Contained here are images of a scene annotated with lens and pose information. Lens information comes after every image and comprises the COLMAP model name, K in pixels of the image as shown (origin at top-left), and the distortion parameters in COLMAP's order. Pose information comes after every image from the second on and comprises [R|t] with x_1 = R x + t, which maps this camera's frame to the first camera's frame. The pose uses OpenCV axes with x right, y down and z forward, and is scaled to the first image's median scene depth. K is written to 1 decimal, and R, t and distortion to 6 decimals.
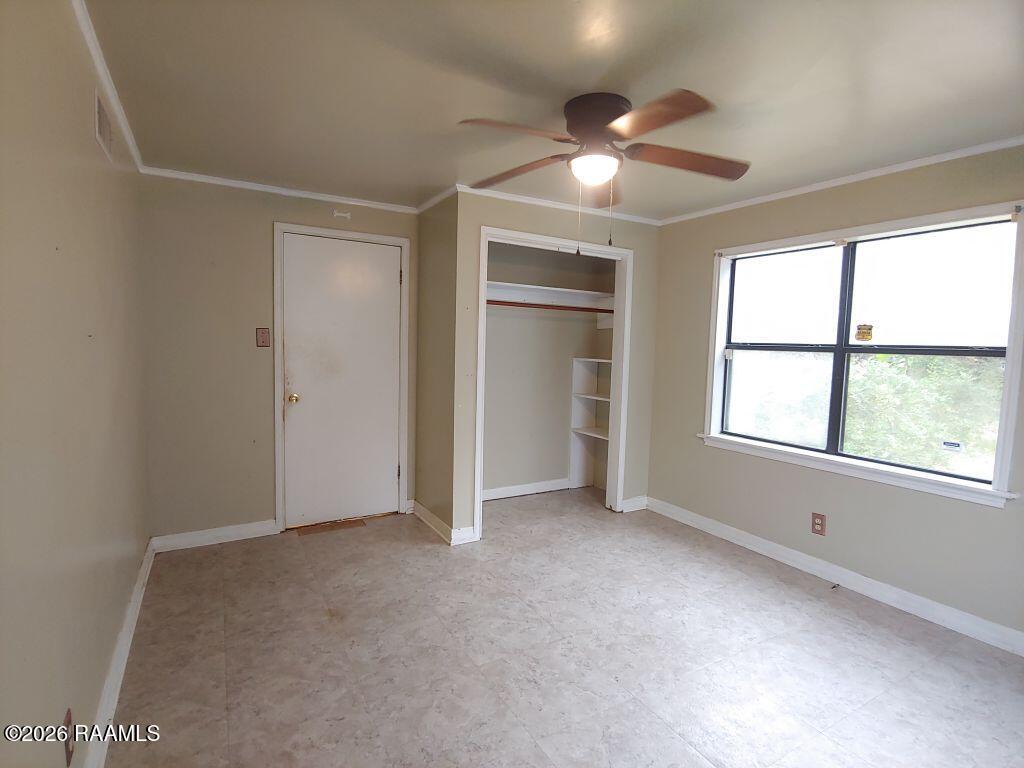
lens RADIAL K [[520.4, 0, 513.2], [0, 520.4, 384.0], [0, 0, 1]] dist [-0.007233, -0.003158]
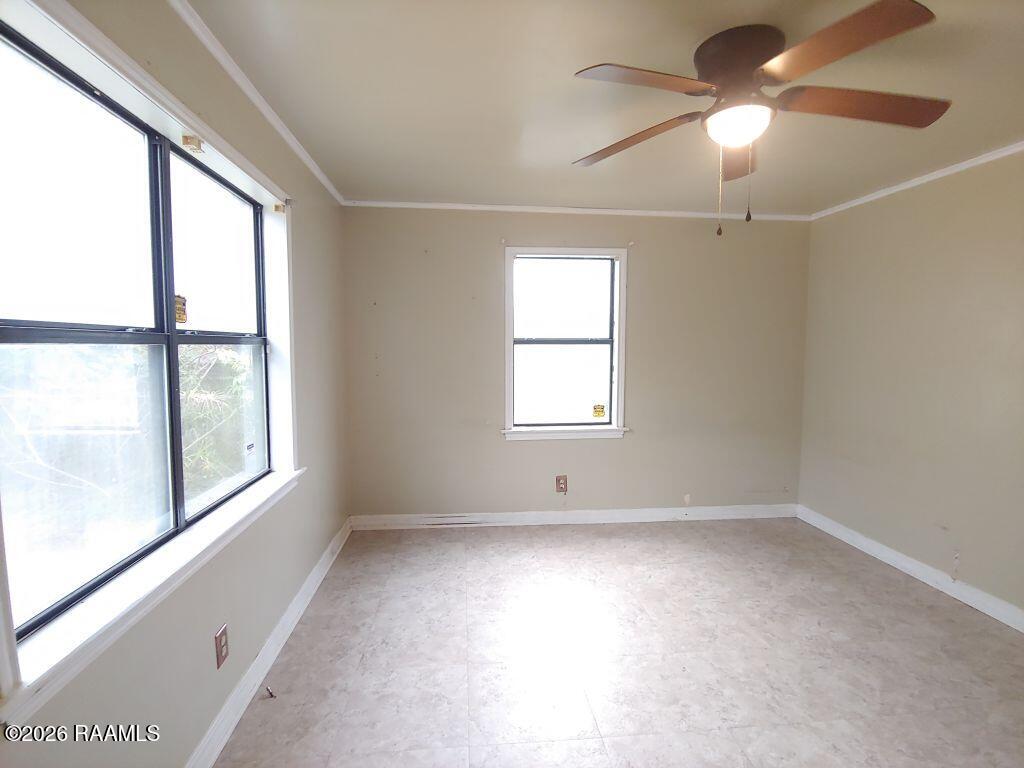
lens RADIAL K [[520.4, 0, 512.1], [0, 520.4, 380.4], [0, 0, 1]] dist [-0.007233, -0.003158]
pose [[-0.910511, -0.062780, 0.408691, 0.118188], [-0.000057, 0.988425, 0.151707, -0.146556], [-0.413484, 0.138108, -0.899976, 1.871615]]
